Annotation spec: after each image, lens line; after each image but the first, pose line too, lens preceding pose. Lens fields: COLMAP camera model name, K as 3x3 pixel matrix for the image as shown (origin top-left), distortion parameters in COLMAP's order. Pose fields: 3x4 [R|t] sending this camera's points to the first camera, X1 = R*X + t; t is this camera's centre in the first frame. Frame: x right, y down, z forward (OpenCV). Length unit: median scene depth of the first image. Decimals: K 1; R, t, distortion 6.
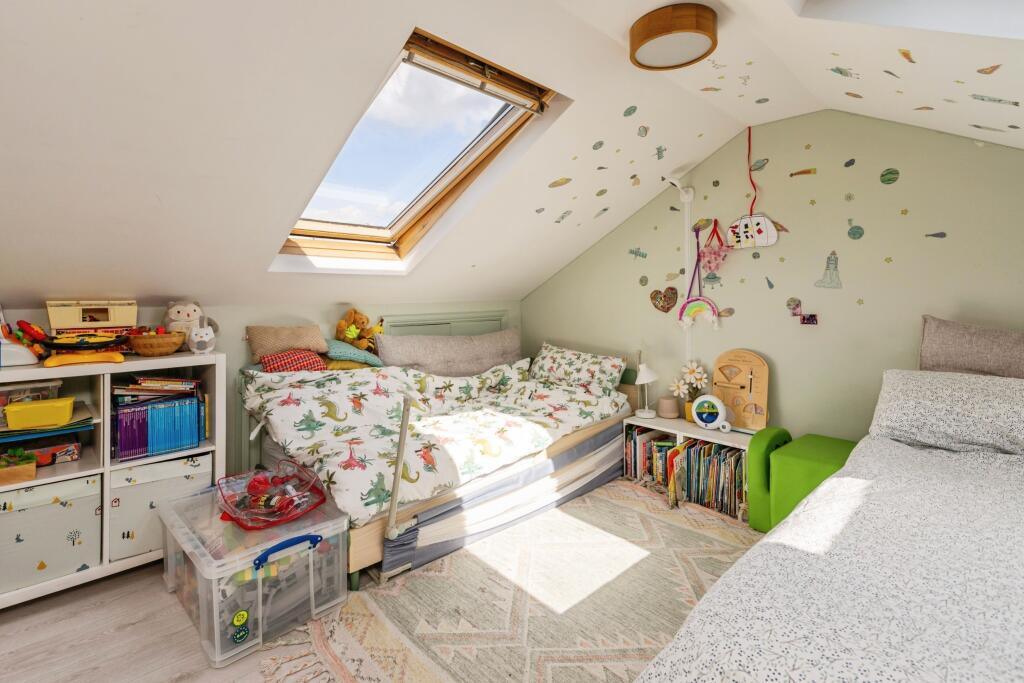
lens RADIAL K [[489.0, 0, 511.7], [0, 489.0, 295.9], [0, 0, 1]] dist [-0.000555, -0.000758]
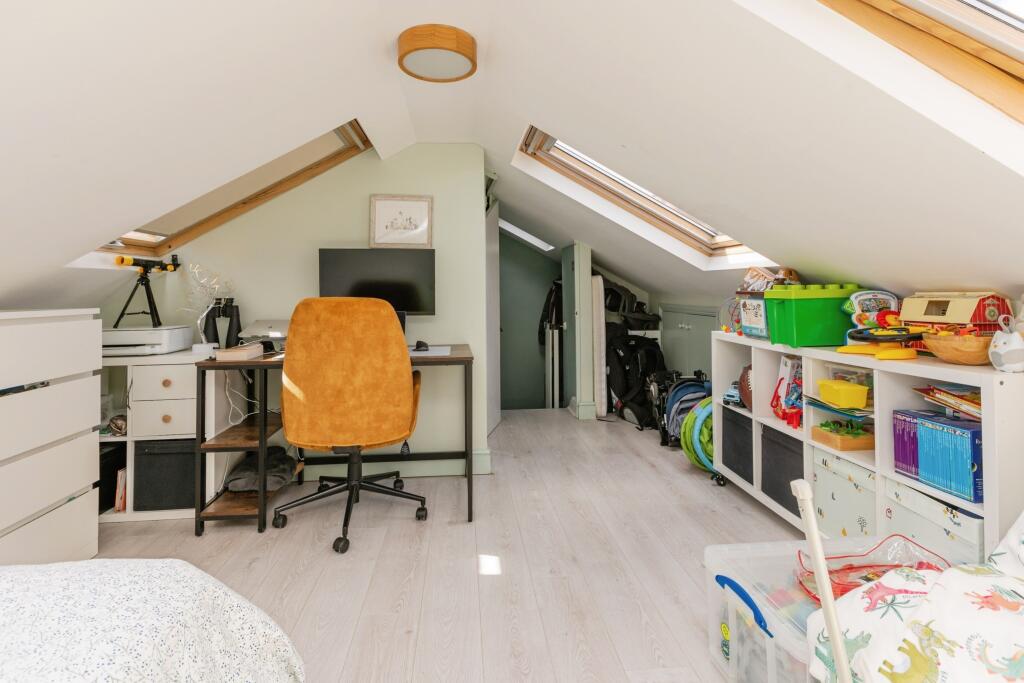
lens RADIAL K [[489.0, 0, 511.7], [0, 489.0, 295.9], [0, 0, 1]] dist [-0.000555, -0.000758]
pose [[-0.617468, 0.007642, -0.786559, 0.216580], [0.005858, 0.999970, 0.005117, 0.005416], [0.786574, -0.001448, -0.617494, 0.644084]]
